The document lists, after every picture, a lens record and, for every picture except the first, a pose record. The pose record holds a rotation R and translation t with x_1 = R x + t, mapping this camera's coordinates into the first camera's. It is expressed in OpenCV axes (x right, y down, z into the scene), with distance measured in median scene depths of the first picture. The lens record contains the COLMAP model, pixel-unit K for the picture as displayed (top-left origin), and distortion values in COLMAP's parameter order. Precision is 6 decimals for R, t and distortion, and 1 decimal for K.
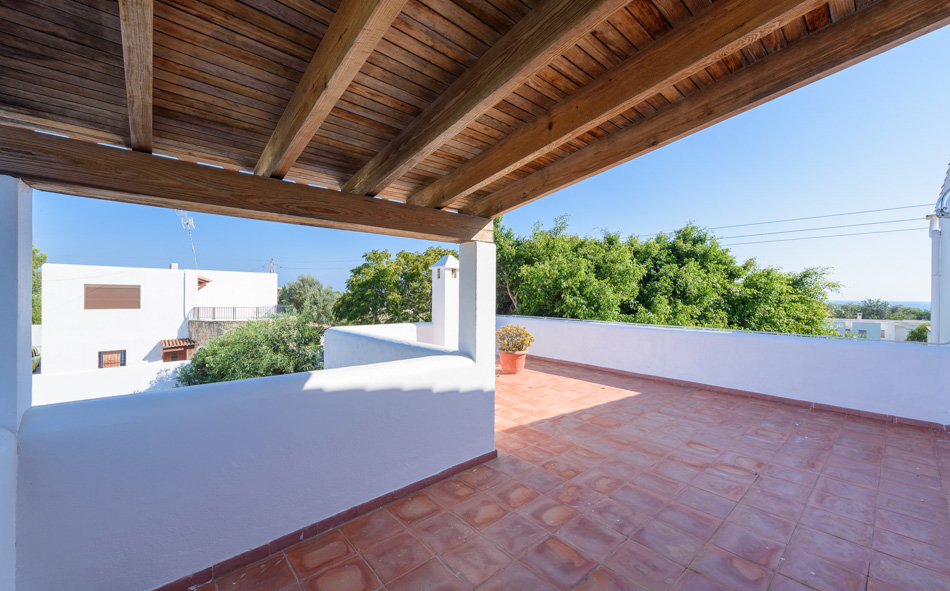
lens RADIAL K [[371.1, 0, 471.0], [0, 371.1, 295.1], [0, 0, 1]] dist [0.009987, -0.000072]
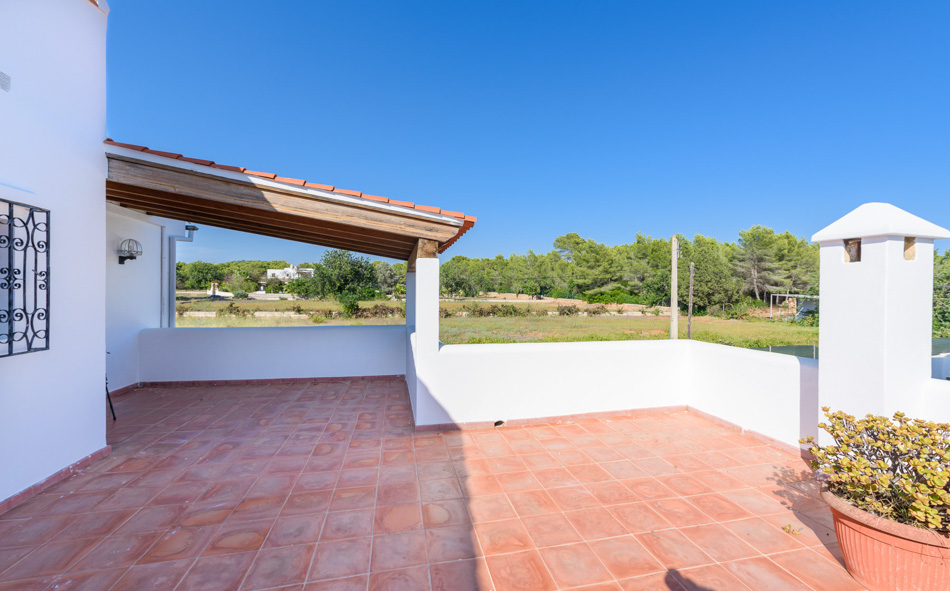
lens RADIAL K [[371.1, 0, 471.0], [0, 371.1, 295.1], [0, 0, 1]] dist [0.009987, -0.000072]
pose [[-0.486094, -0.009072, -0.873859, 1.198963], [-0.012971, 0.999911, -0.003165, -0.010182], [0.873810, 0.009796, -0.486169, 2.001777]]
